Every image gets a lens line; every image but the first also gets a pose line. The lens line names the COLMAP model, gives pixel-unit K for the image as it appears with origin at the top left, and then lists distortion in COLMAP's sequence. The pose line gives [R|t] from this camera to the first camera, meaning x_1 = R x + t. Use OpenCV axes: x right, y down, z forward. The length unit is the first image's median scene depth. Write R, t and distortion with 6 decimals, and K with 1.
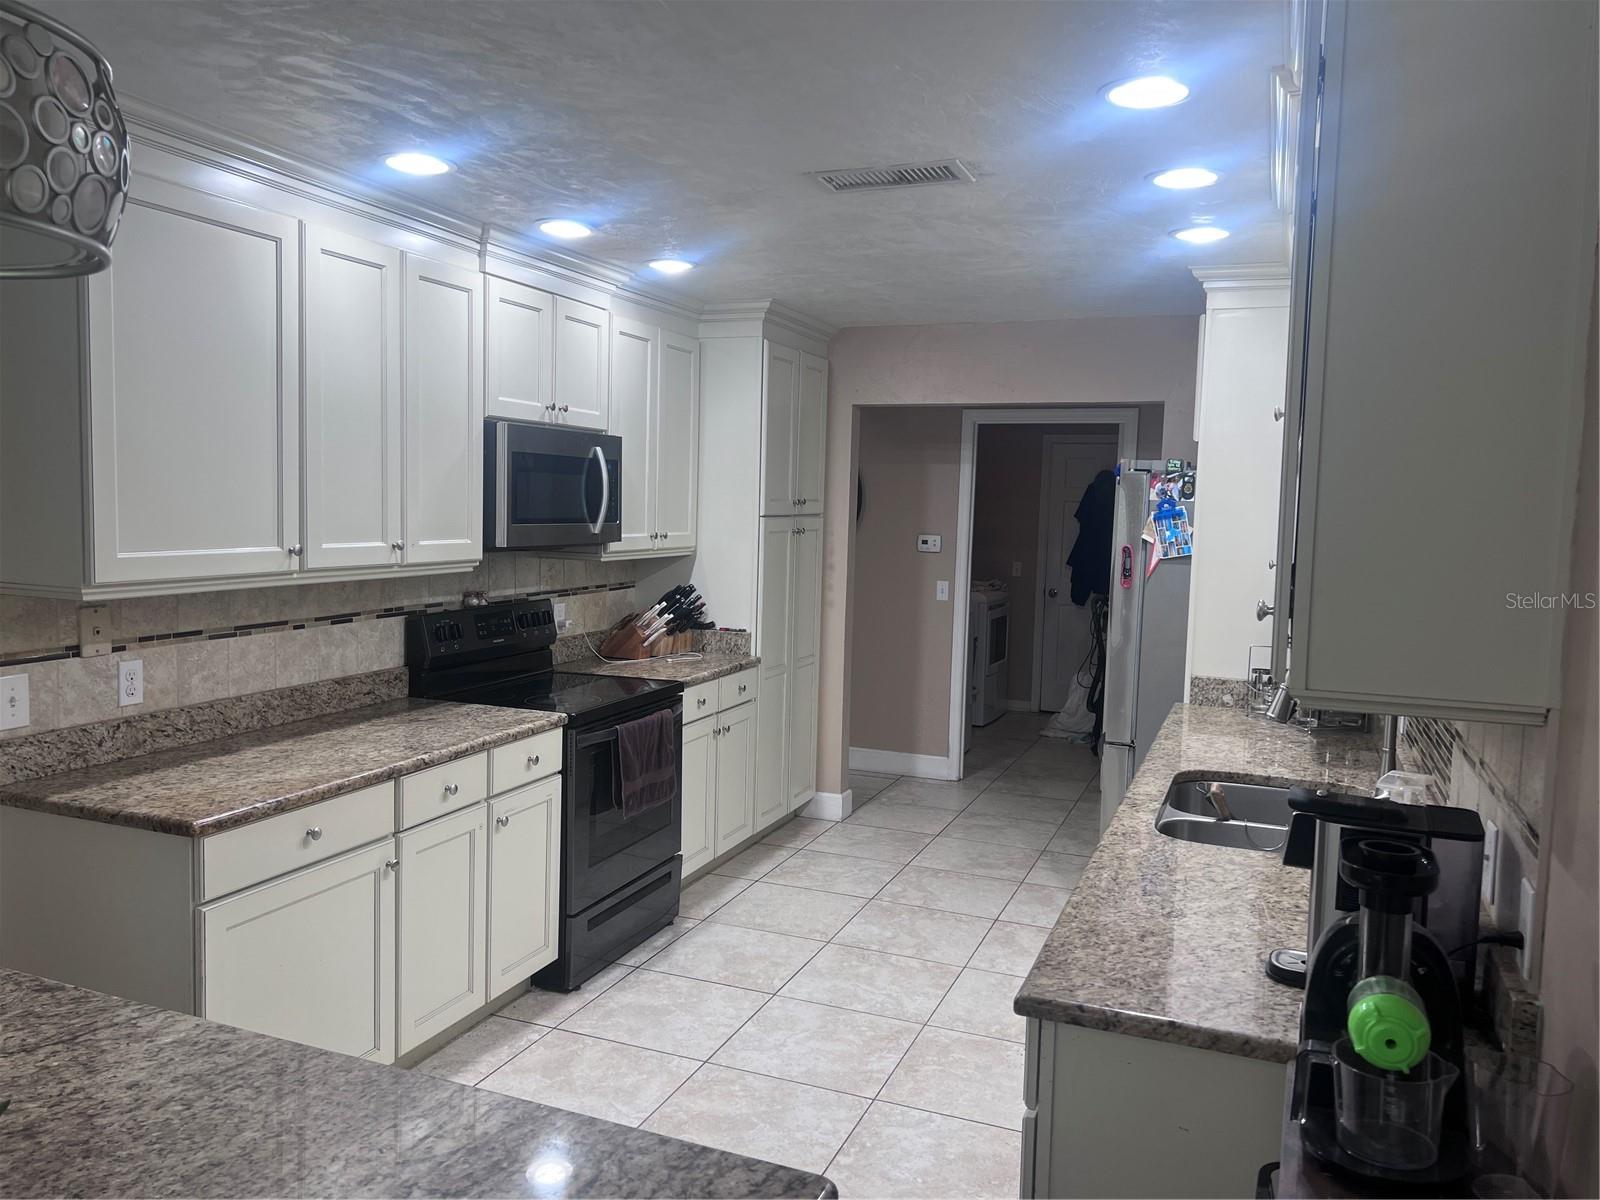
lens RADIAL K [[1209.5, 0, 779.8], [0, 1209.5, 589.9], [0, 0, 1]] dist [0.063601, -0.068019]
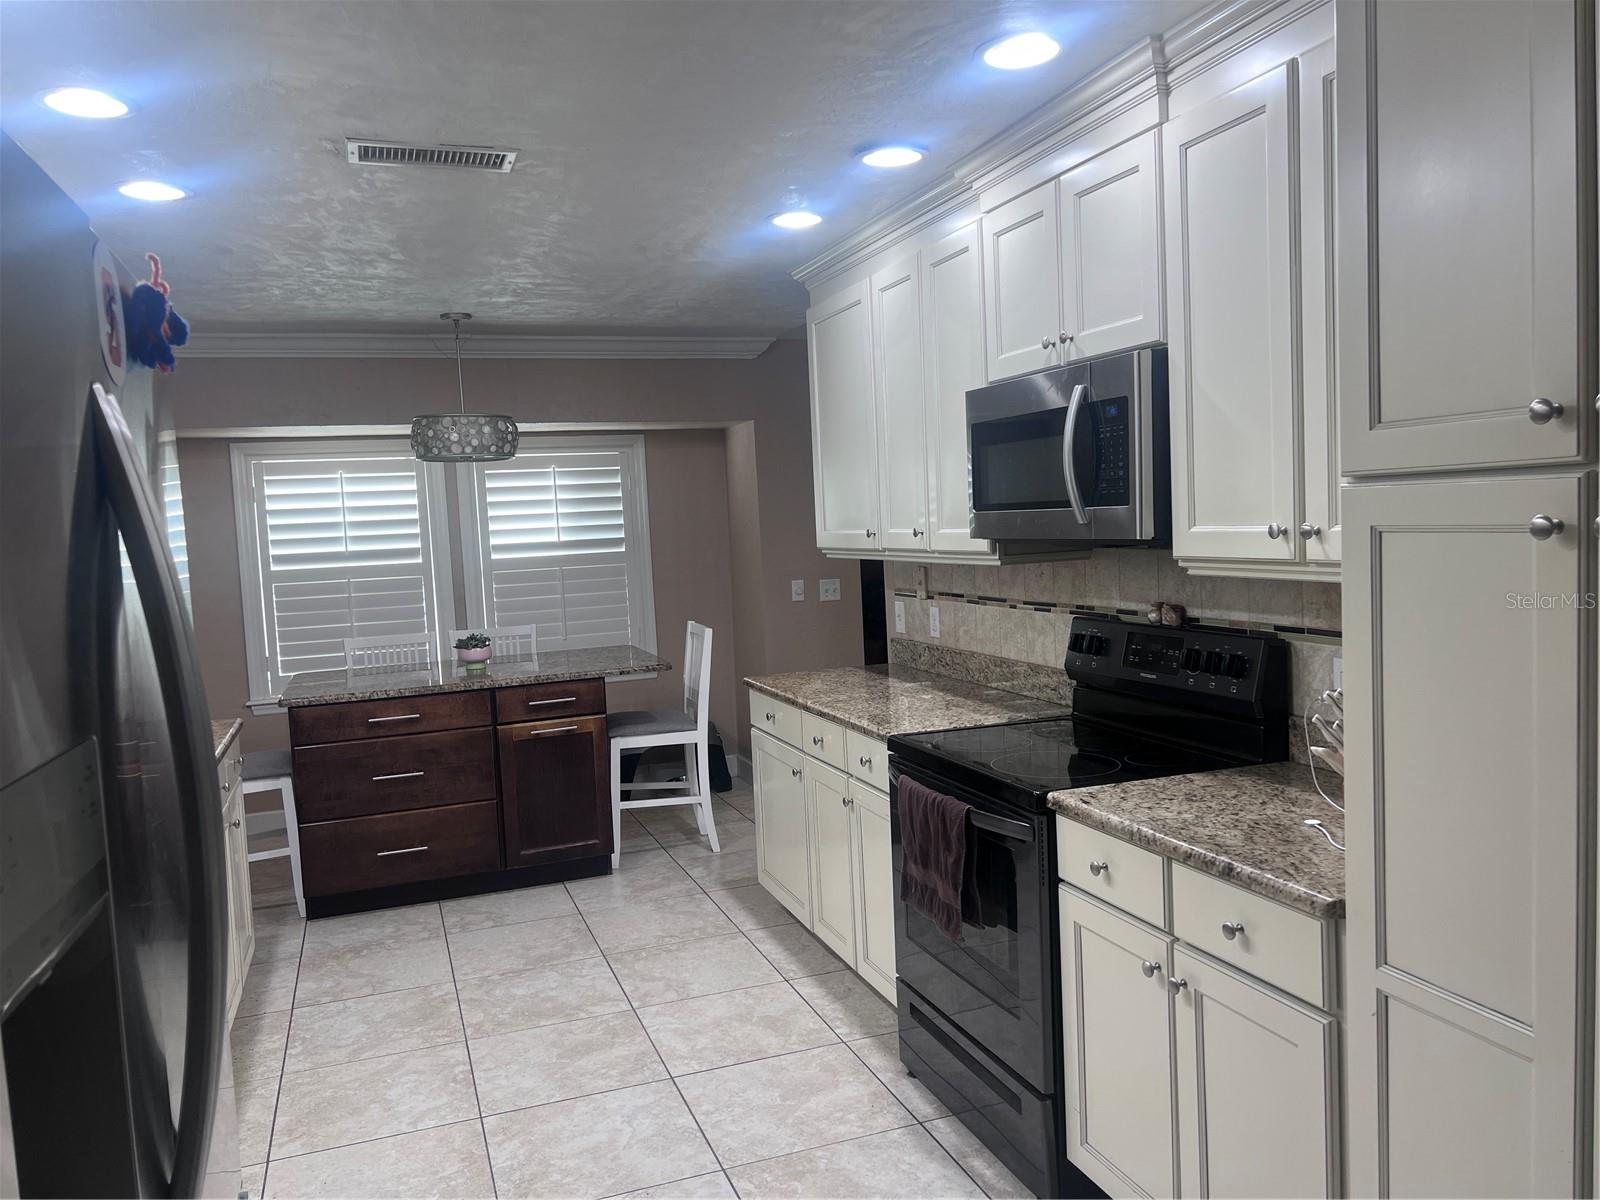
lens RADIAL K [[1209.5, 0, 796.3], [0, 1209.5, 608.1], [0, 0, 1]] dist [0.063601, -0.068019]
pose [[-0.742633, 0.055626, -0.667384, 0.453774], [-0.030348, 0.992726, 0.116512, -0.085260], [0.669010, 0.106779, -0.735543, 1.625576]]
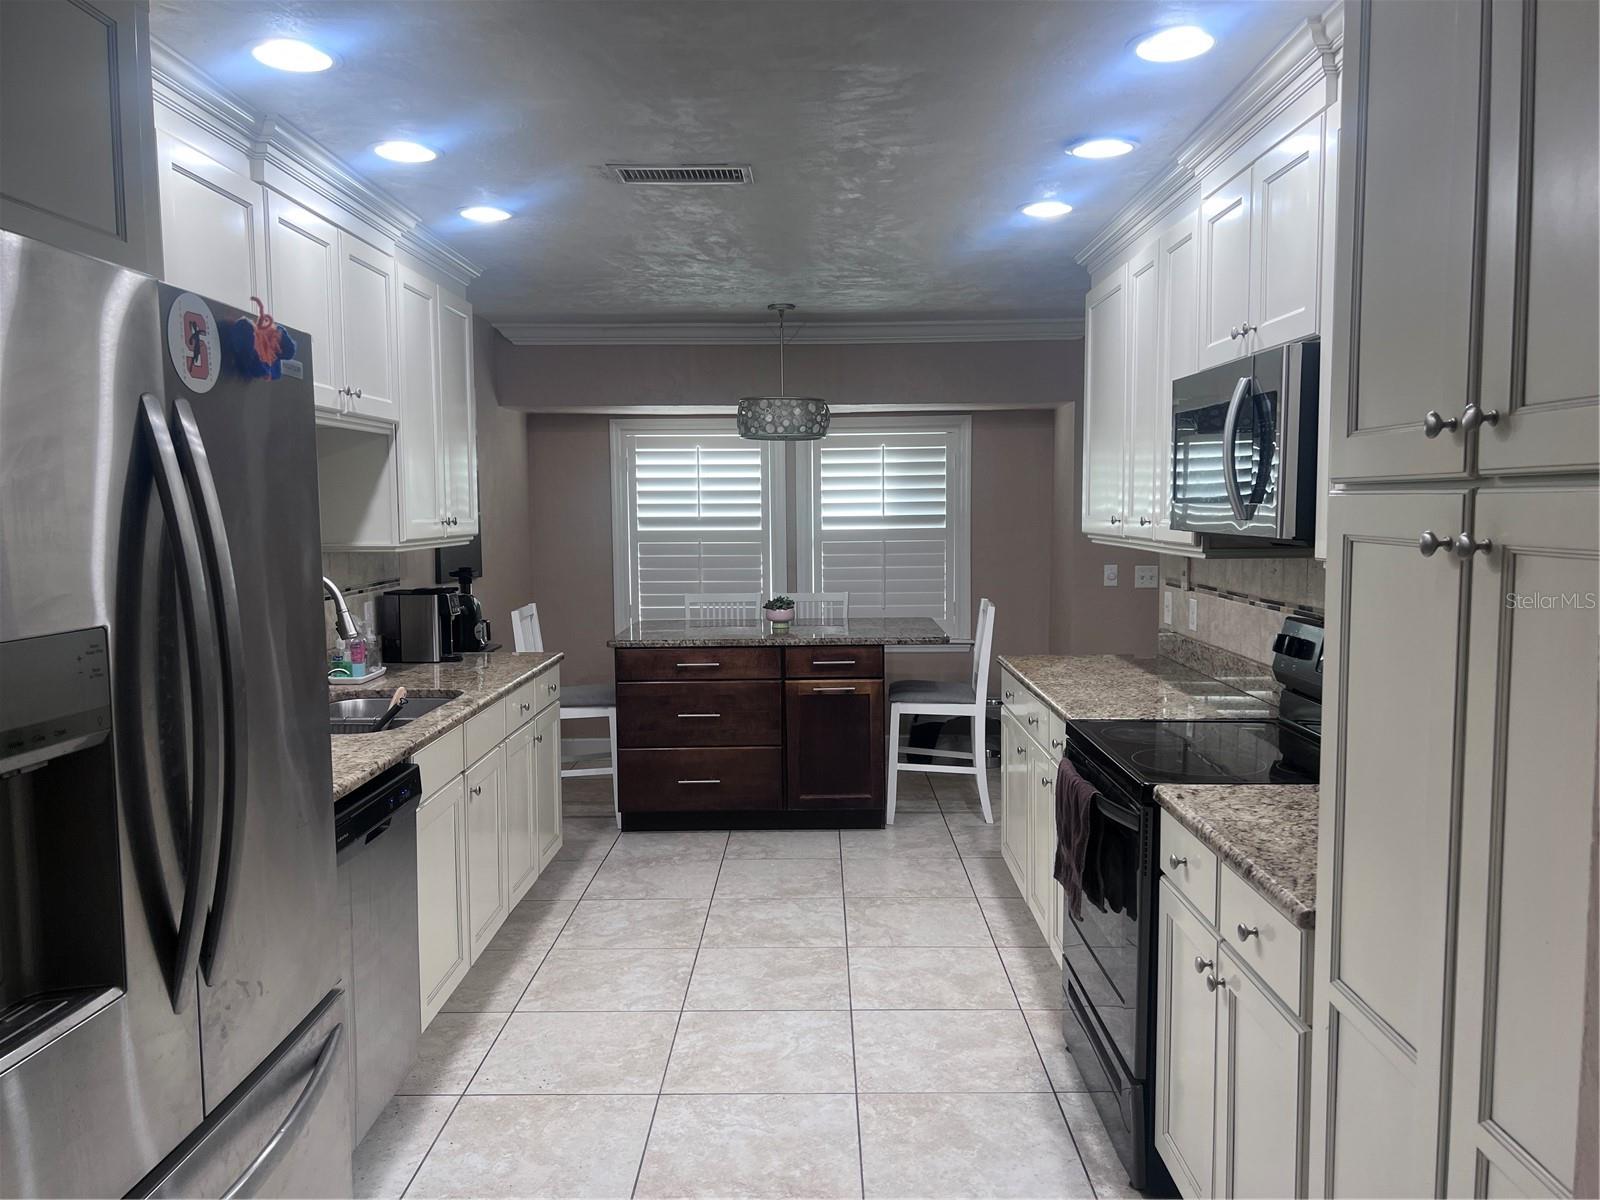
lens RADIAL K [[1209.5, 0, 808.8], [0, 1209.5, 611.1], [0, 0, 1]] dist [0.063601, -0.068019]
pose [[-0.926614, 0.009874, -0.375884, 0.338912], [-0.051504, 0.986900, 0.152891, -0.099834], [0.372470, 0.161031, -0.913967, 1.771904]]
